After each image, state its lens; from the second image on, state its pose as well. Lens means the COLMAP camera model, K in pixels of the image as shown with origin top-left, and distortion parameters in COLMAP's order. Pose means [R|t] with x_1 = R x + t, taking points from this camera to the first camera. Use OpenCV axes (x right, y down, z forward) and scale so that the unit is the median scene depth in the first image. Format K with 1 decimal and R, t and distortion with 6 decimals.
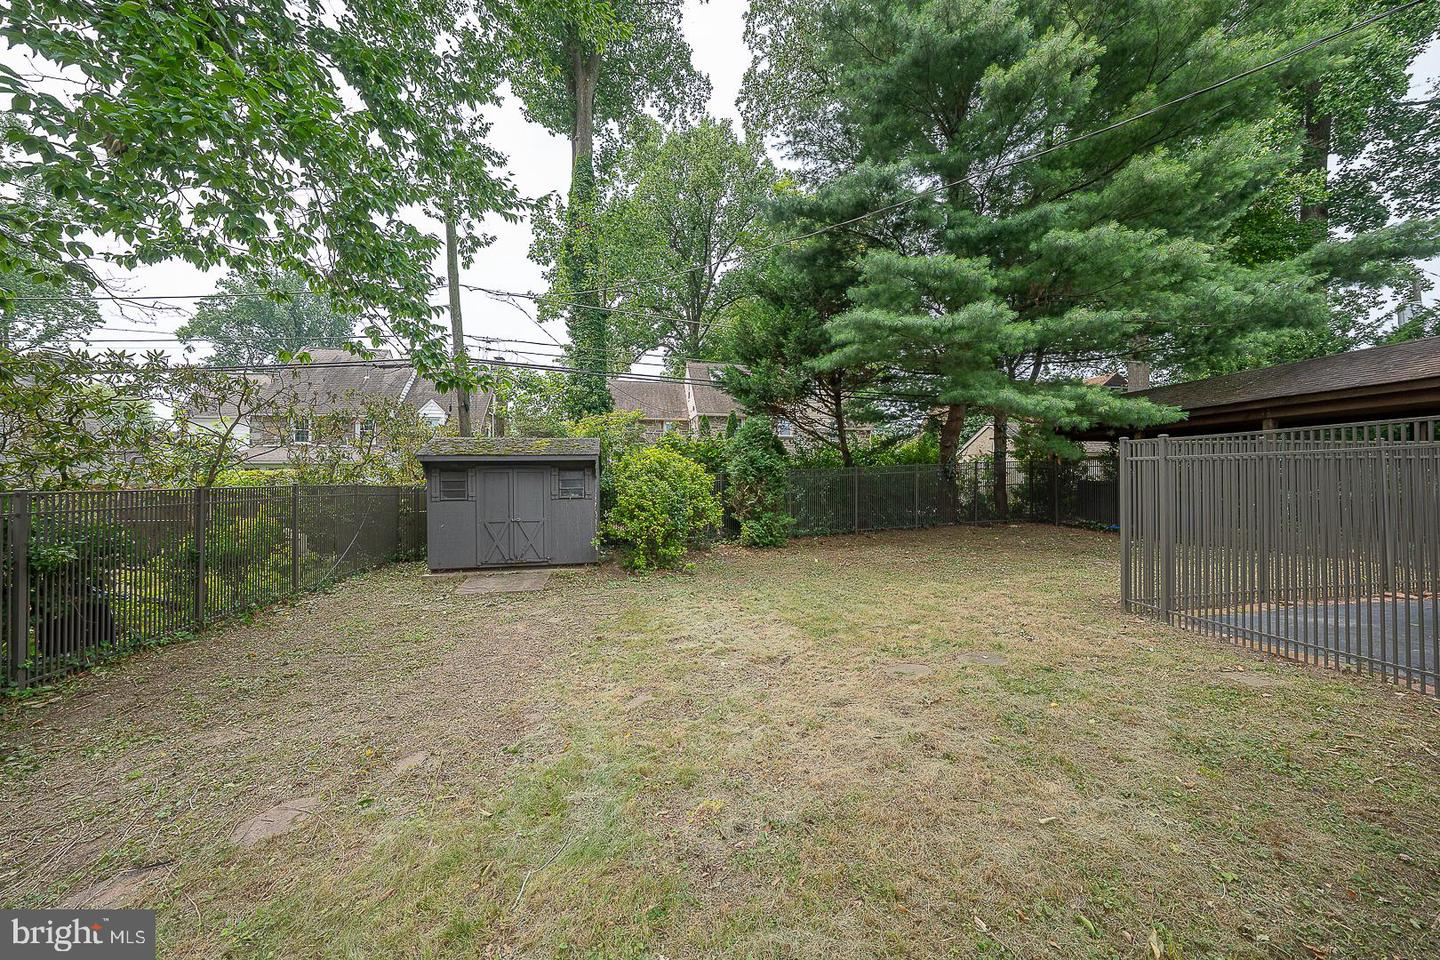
lens RADIAL K [[494.8, 0, 720.0], [0, 494.8, 475.1], [0, 0, 1]] dist [-0.021553, 0.002883]
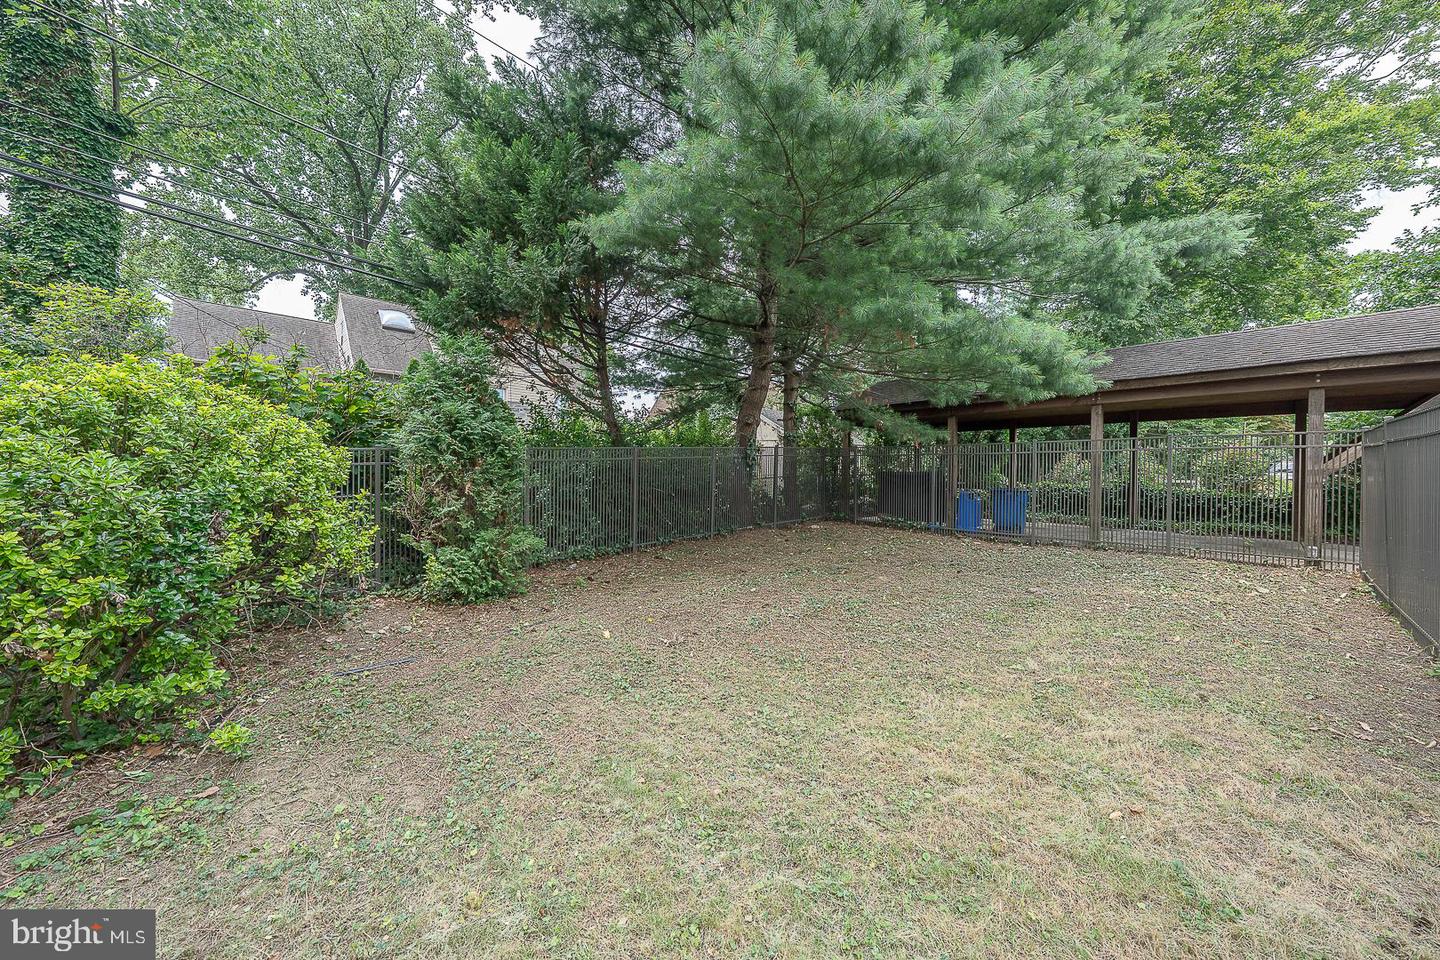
lens RADIAL K [[494.8, 0, 722.9], [0, 494.8, 475.9], [0, 0, 1]] dist [-0.021553, 0.002883]
pose [[0.838209, 0.004765, 0.545328, 0.025361], [-0.015537, 0.999765, 0.015145, 0.010857], [-0.545128, -0.021167, 0.838086, 0.450917]]
